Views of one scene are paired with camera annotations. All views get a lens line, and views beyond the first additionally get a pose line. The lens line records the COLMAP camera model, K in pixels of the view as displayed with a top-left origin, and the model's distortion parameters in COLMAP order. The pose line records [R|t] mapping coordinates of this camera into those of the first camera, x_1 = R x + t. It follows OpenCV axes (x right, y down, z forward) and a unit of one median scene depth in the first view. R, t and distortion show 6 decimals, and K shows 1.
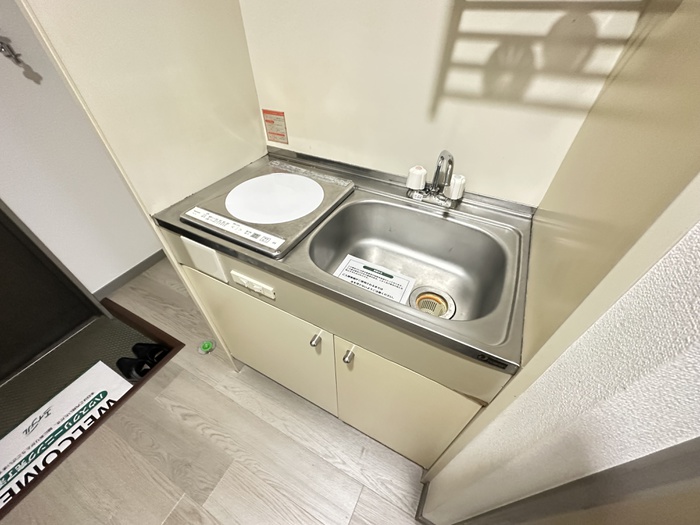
lens RADIAL K [[280.5, 0, 349.6], [0, 280.5, 260.9], [0, 0, 1]] dist [-0.000939, 0.000051]
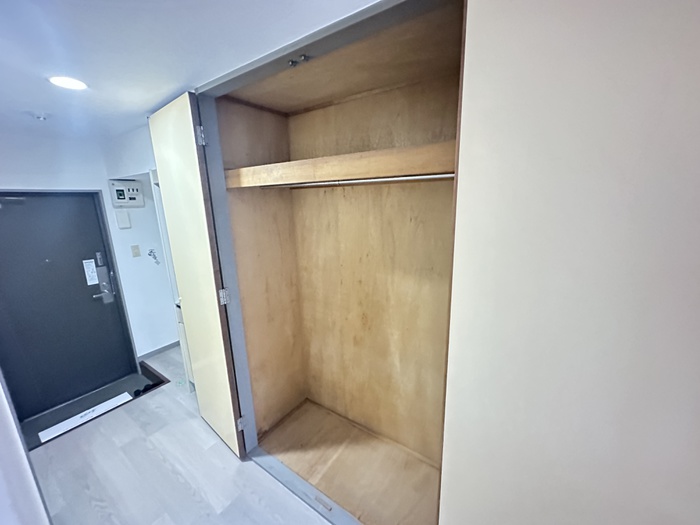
lens RADIAL K [[280.5, 0, 349.9], [0, 280.5, 263.5], [0, 0, 1]] dist [-0.000939, 0.000051]
pose [[0.991737, 0.001558, -0.128275, 0.995776], [-0.066144, 0.862973, -0.500902, 0.541615], [0.109917, 0.505248, 0.855946, -1.048000]]
